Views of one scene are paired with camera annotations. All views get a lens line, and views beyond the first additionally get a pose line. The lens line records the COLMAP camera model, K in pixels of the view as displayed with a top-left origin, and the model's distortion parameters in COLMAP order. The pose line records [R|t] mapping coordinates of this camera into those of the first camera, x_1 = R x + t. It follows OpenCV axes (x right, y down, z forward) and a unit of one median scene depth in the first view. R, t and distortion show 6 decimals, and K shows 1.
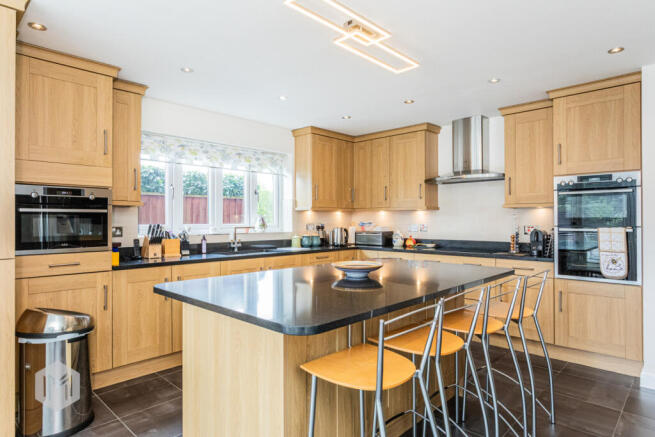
lens RADIAL K [[386.4, 0, 327.8], [0, 386.4, 220.3], [0, 0, 1]] dist [0.004359, 0.000085]
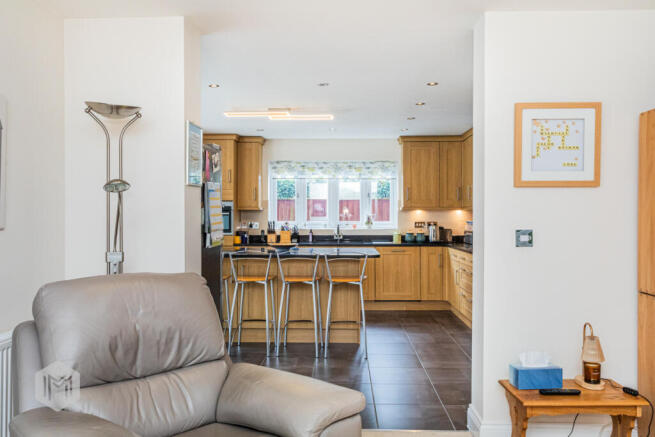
lens RADIAL K [[602.2, 0, 327.9], [0, 602.2, 218.1], [0, 0, 1]] dist [0.017850, 0.000000]
pose [[0.671731, -0.000001, -0.740795, 1.254722], [-0.001339, 0.999998, -0.001216, 0.000735], [0.740794, 0.001809, 0.671730, -0.394540]]
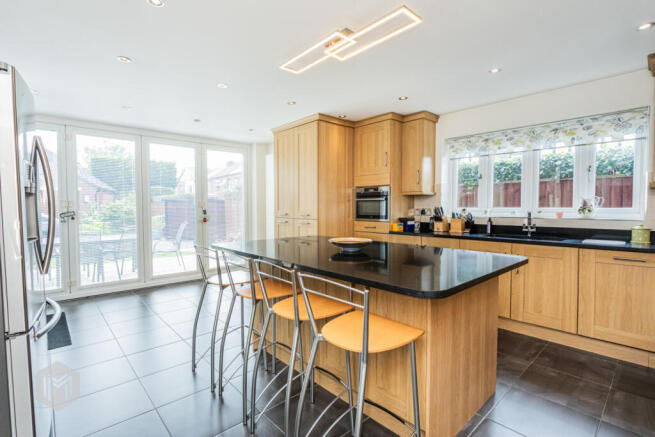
lens RADIAL K [[308.2, 0, 326.9], [0, 308.2, 215.8], [0, 0, 1]] dist [-0.011805, -0.000153]
pose [[-0.071881, 0.035324, -0.996788, 0.557949], [0.003286, 0.999376, 0.035179, 0.001507], [0.997408, -0.000746, -0.071952, 0.558904]]
